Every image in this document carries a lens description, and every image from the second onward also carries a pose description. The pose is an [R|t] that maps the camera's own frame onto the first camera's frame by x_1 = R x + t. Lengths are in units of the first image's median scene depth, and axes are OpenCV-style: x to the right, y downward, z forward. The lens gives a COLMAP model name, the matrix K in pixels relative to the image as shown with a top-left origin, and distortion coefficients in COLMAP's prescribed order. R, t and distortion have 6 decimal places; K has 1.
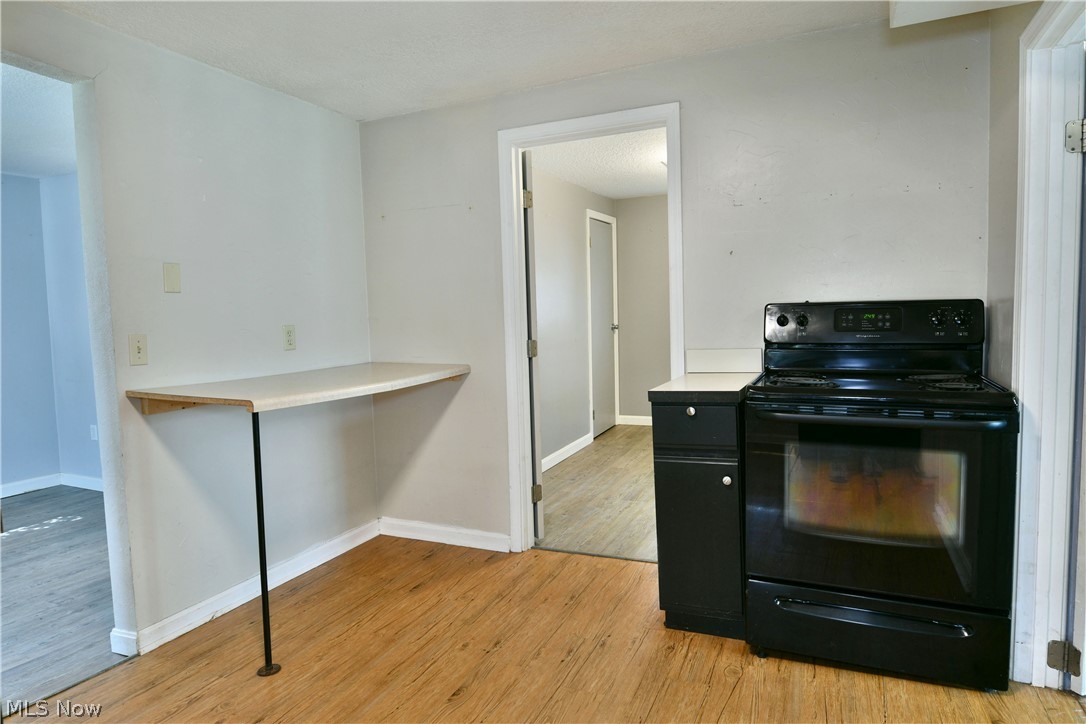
lens RADIAL K [[659.3, 0, 538.6], [0, 659.3, 362.5], [0, 0, 1]] dist [-0.005756, -0.005010]
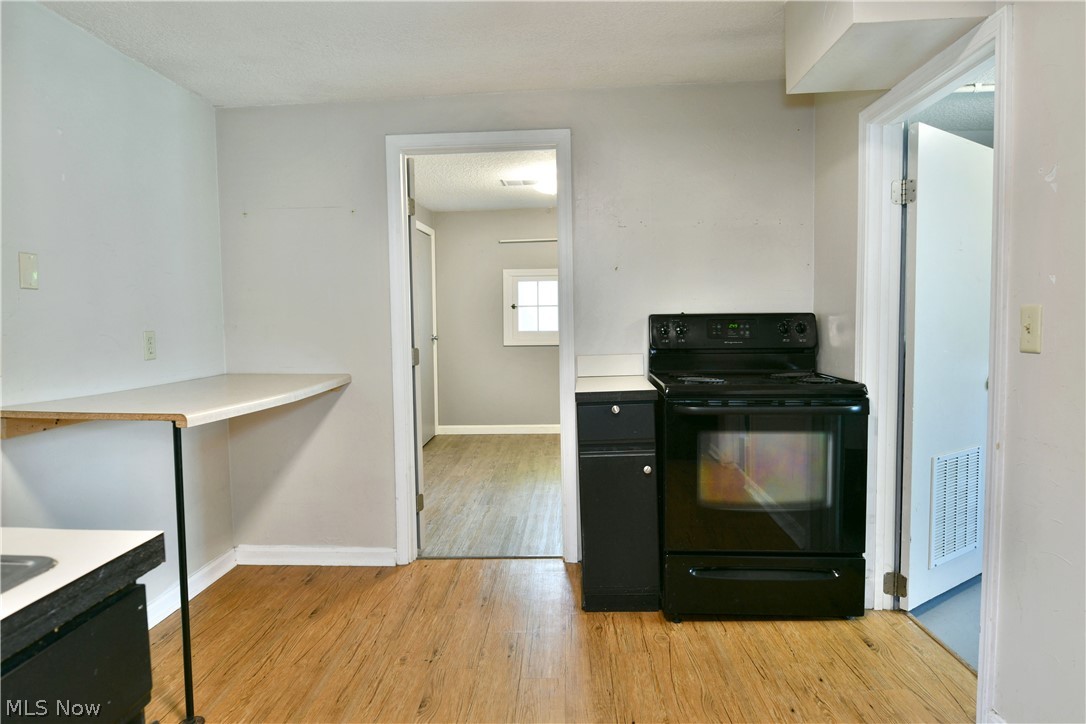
lens RADIAL K [[659.3, 0, 538.6], [0, 659.3, 362.5], [0, 0, 1]] dist [-0.005756, -0.005010]
pose [[0.931994, -0.010299, 0.362327, -0.251677], [0.017918, 0.999683, -0.017673, 0.010743], [-0.362030, 0.022963, 0.931883, 0.010303]]
